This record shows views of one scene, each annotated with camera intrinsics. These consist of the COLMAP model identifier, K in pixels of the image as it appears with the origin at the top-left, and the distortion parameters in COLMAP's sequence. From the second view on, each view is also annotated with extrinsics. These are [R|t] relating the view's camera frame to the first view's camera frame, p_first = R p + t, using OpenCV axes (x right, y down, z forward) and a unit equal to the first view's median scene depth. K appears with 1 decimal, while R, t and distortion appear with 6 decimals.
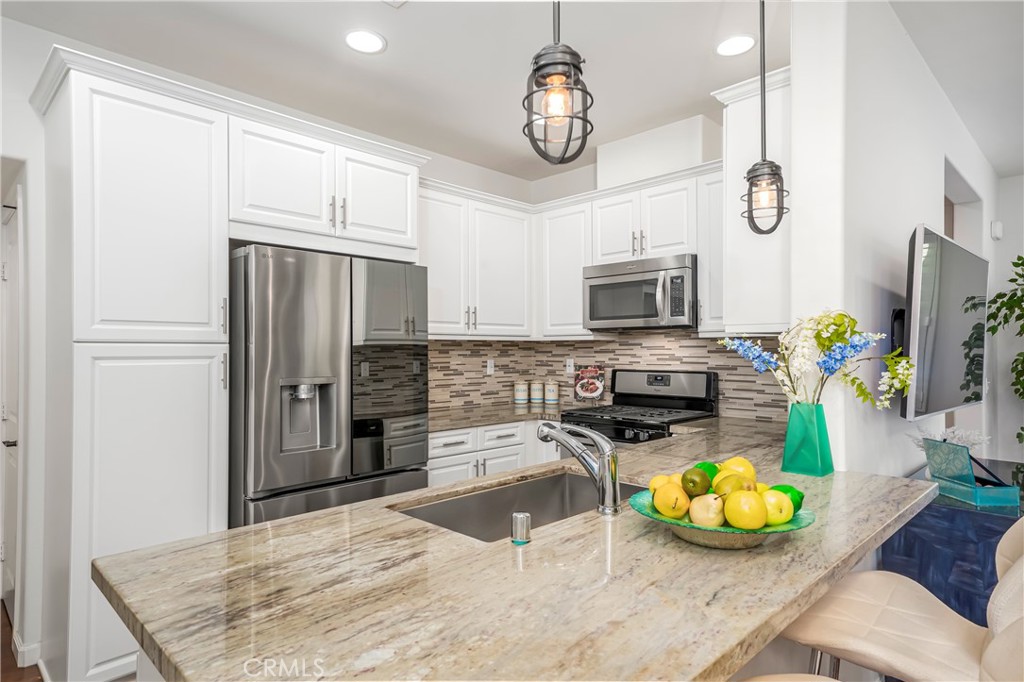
lens RADIAL K [[573.3, 0, 510.1], [0, 573.3, 347.2], [0, 0, 1]] dist [0.034090, 0.003362]
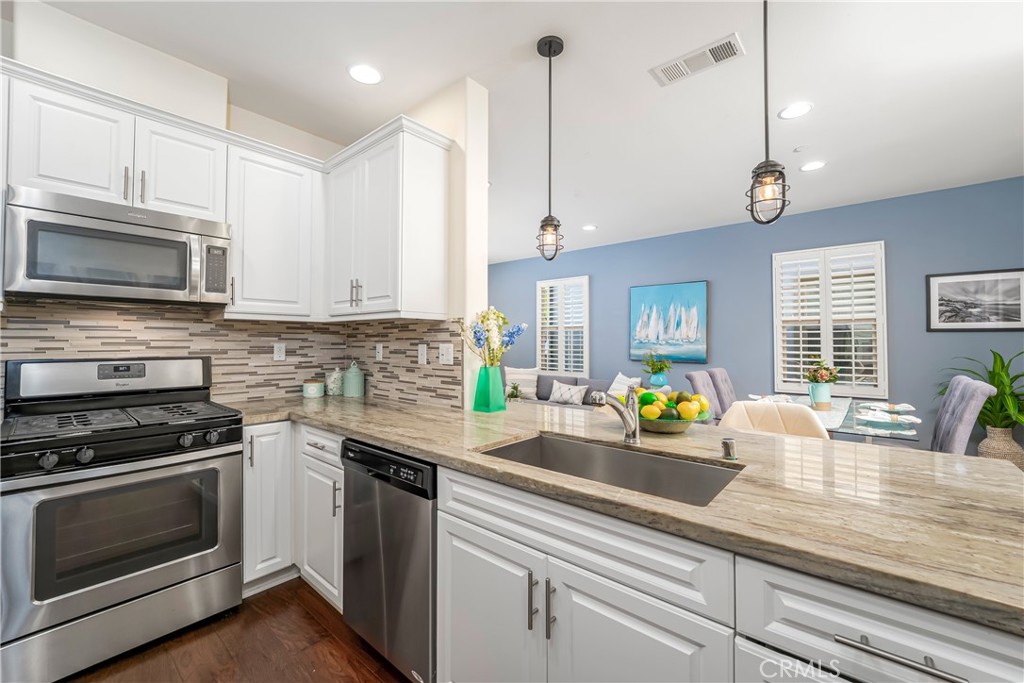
lens RADIAL K [[417.1, 0, 514.9], [0, 417.1, 333.3], [0, 0, 1]] dist [-0.015637, 0.002608]
pose [[-0.077160, 0.023792, 0.996735, -0.466613], [-0.006435, 0.999683, -0.024361, 0.025784], [-0.996998, -0.008294, -0.076982, 0.769709]]
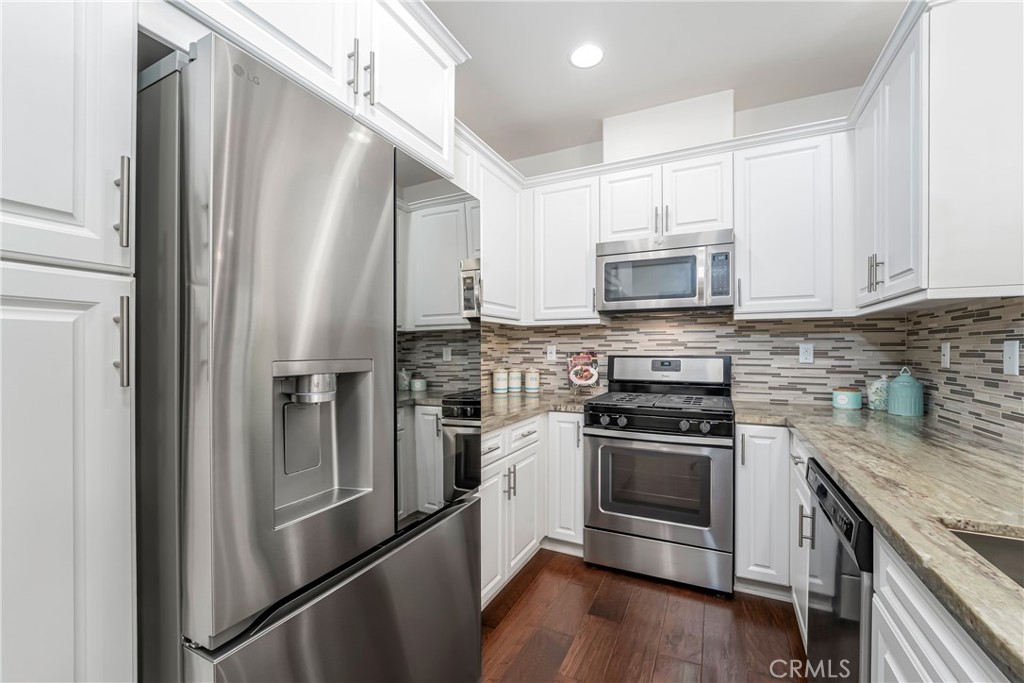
lens RADIAL K [[417.1, 0, 514.8], [0, 417.1, 351.3], [0, 0, 1]] dist [-0.015637, 0.002608]
pose [[0.946441, 0.001445, 0.322874, -0.309407], [-0.004500, 0.999952, 0.008715, 0.040999], [-0.322846, -0.009701, 0.946402, 0.604306]]
